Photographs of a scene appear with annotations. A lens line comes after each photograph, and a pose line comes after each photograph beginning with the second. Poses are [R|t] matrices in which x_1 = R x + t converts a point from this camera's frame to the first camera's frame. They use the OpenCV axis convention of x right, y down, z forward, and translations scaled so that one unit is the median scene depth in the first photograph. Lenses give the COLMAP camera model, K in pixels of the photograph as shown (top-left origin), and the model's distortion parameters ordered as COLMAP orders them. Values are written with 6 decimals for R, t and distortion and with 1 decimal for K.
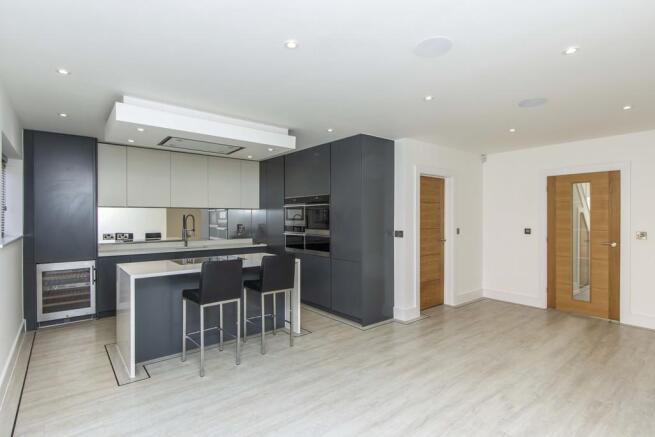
lens RADIAL K [[325.3, 0, 327.5], [0, 325.3, 218.5], [0, 0, 1]] dist [-0.000795, -0.000570]
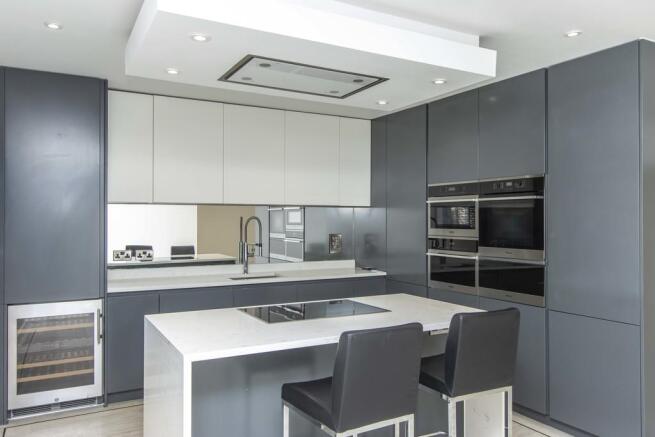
lens RADIAL K [[501.9, 0, 327.5], [0, 501.9, 218.5], [0, 0, 1]] dist [0.006855, 0.004821]
pose [[0.983258, 0.002687, -0.182198, -0.174474], [-0.003762, 0.999977, -0.005557, -0.006183], [0.182179, 0.006150, 0.983246, 0.217501]]
